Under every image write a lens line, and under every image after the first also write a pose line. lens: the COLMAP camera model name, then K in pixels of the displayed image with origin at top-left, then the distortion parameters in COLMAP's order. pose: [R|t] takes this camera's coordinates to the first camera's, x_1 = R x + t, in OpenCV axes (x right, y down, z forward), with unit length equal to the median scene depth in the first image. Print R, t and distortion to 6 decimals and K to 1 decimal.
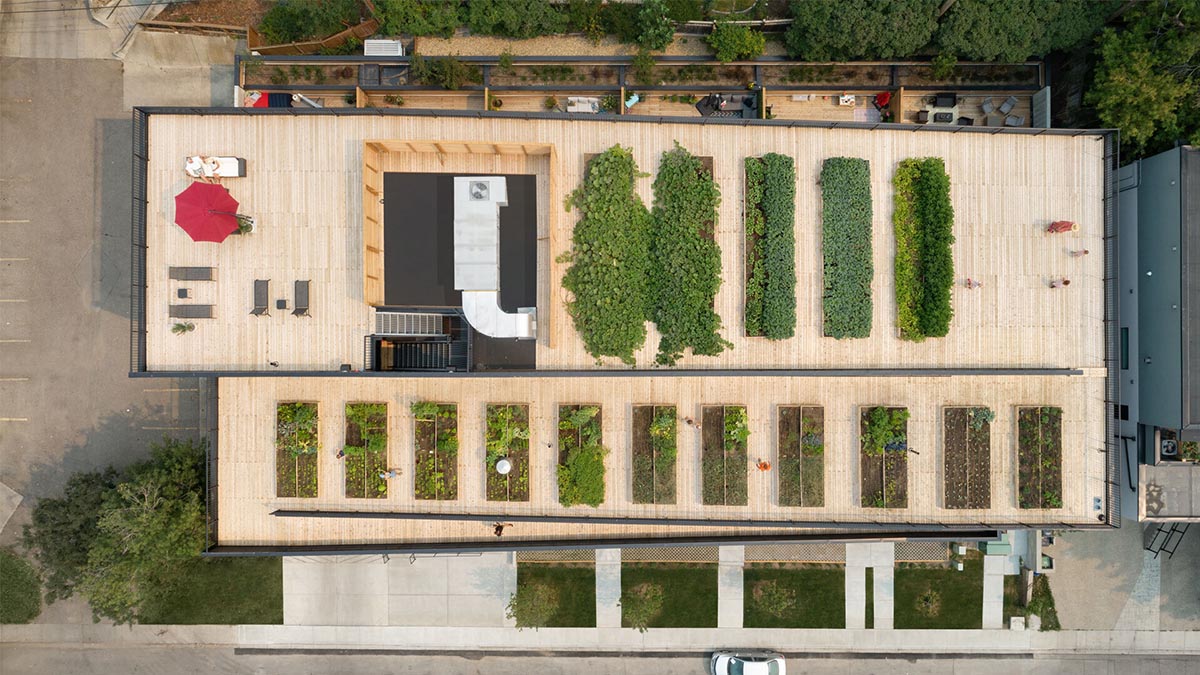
lens RADIAL K [[832.0, 0, 599.5], [0, 832.0, 337.4], [0, 0, 1]] dist [-0.003410, -0.002302]
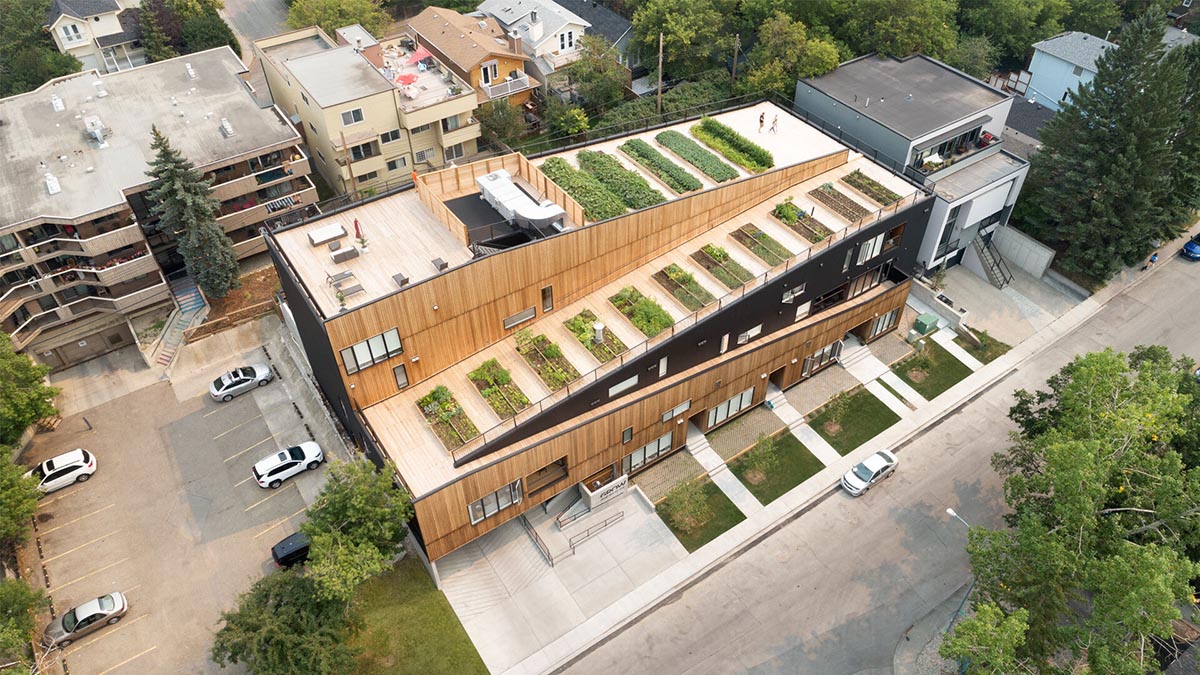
lens RADIAL K [[832.0, 0, 601.3], [0, 832.0, 338.6], [0, 0, 1]] dist [-0.003410, -0.002302]
pose [[0.830159, -0.385266, 0.402996, -0.521797], [0.557474, 0.583519, -0.590533, 0.760905], [-0.007643, 0.714896, 0.699189, 0.064416]]
